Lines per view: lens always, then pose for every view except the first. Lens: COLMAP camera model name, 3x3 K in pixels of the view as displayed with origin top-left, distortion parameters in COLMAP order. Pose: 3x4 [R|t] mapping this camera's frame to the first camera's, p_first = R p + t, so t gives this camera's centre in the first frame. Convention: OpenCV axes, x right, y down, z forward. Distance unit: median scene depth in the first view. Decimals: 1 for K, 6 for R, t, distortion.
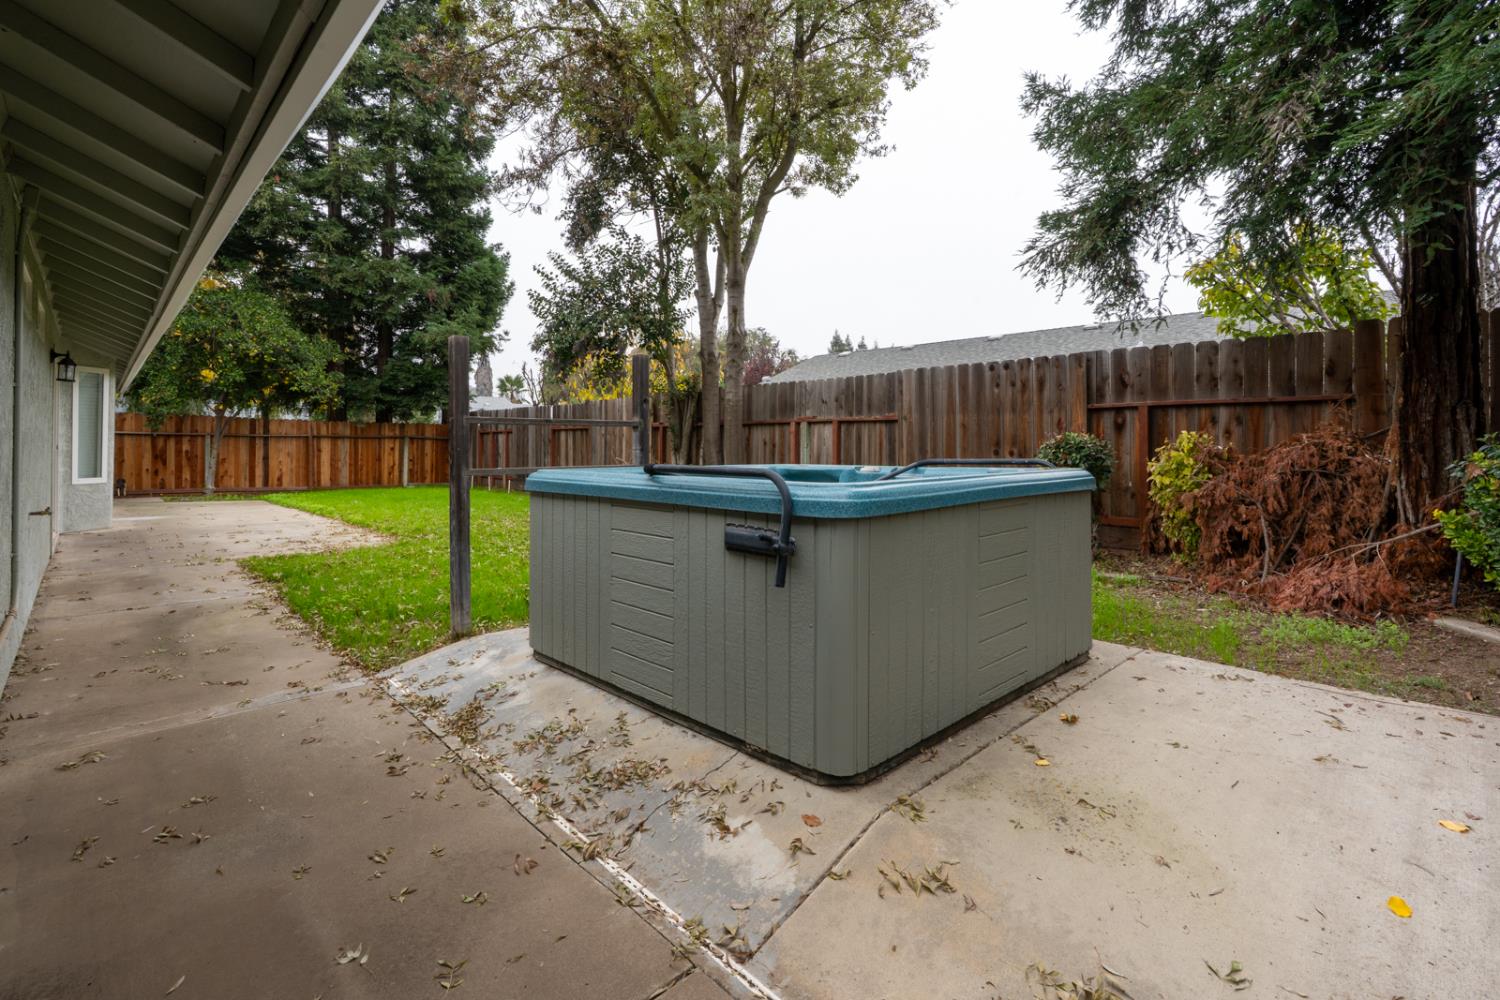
lens RADIAL K [[689.5, 0, 740.3], [0, 689.5, 465.7], [0, 0, 1]] dist [-0.002530, 0.001099]
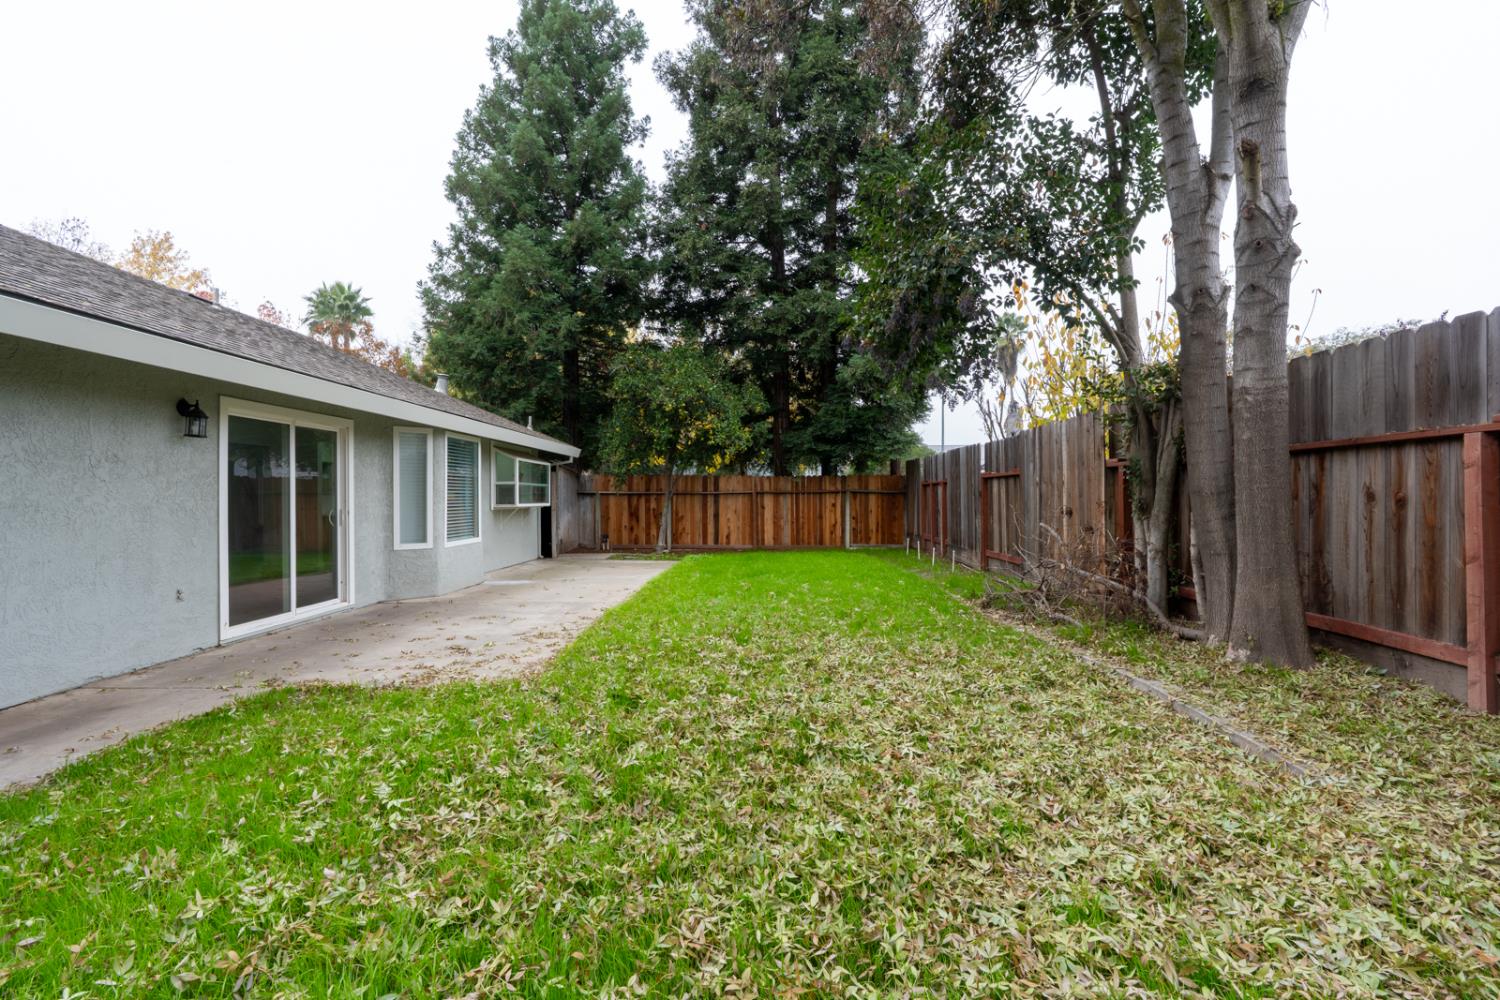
lens RADIAL K [[686.7, 0, 759.8], [0, 686.7, 486.9], [0, 0, 1]] dist [-0.005187, 0.000832]
pose [[0.732240, -0.022167, -0.680686, 0.031521], [-0.006978, 0.999174, -0.040044, -0.014411], [0.681011, 0.034071, 0.731480, 0.351340]]
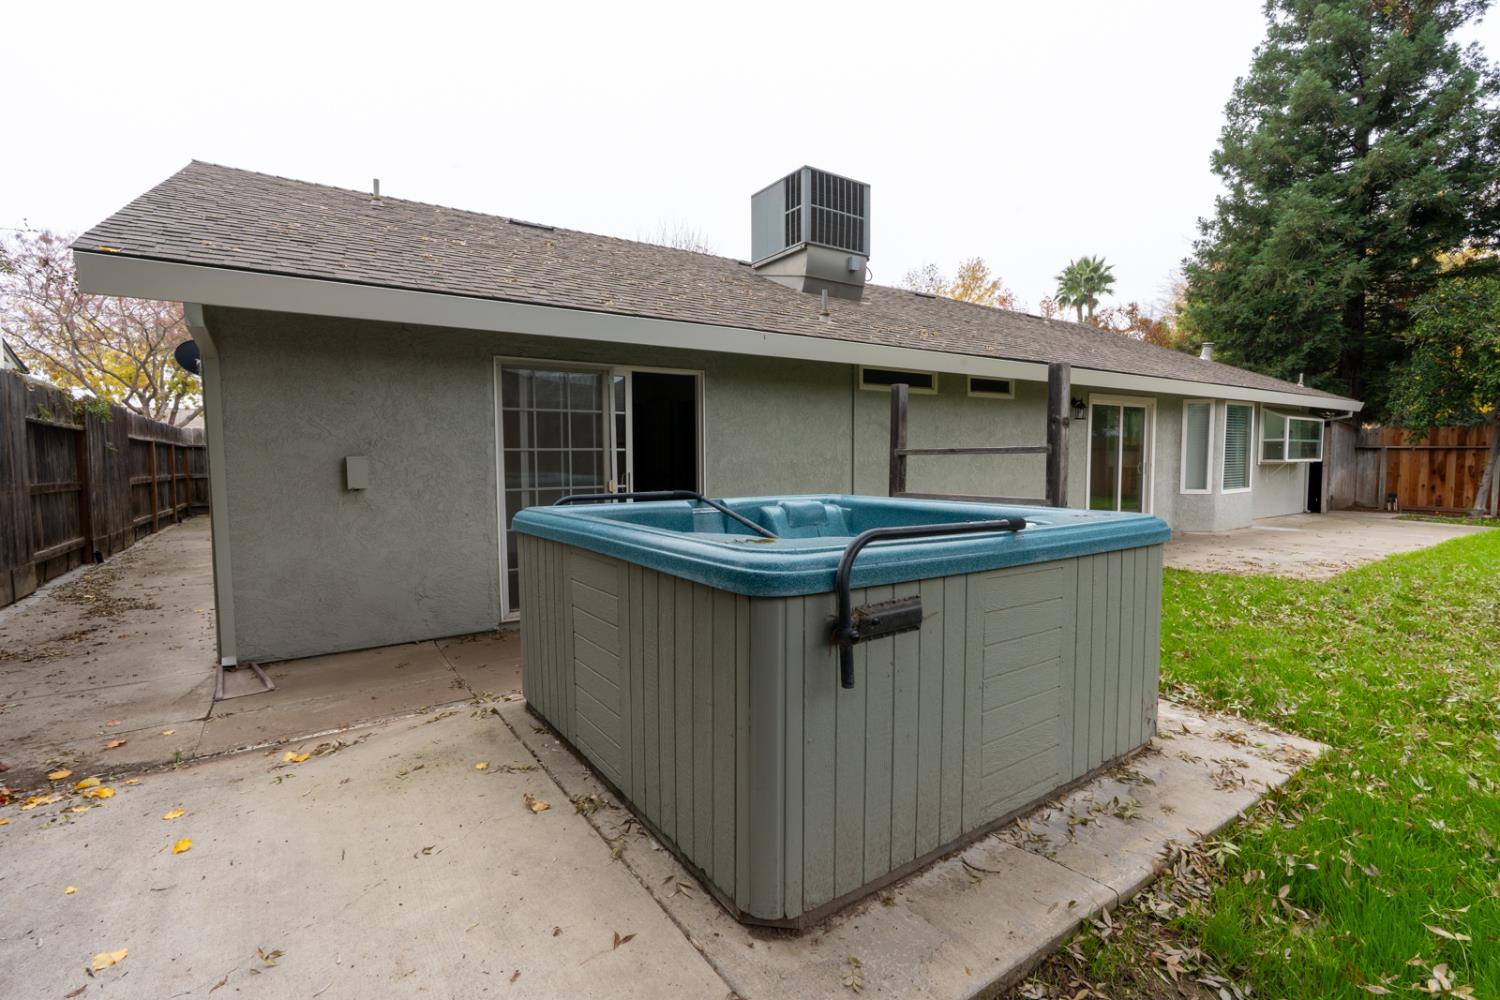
lens RADIAL K [[676.1, 0, 761.8], [0, 676.1, 496.7], [0, 0, 1]] dist [-0.003030, 0.001317]
pose [[-0.150102, 0.055176, -0.987130, 0.206452], [-0.023154, 0.997971, 0.059303, -0.012848], [0.988399, 0.031757, -0.148520, 0.229771]]
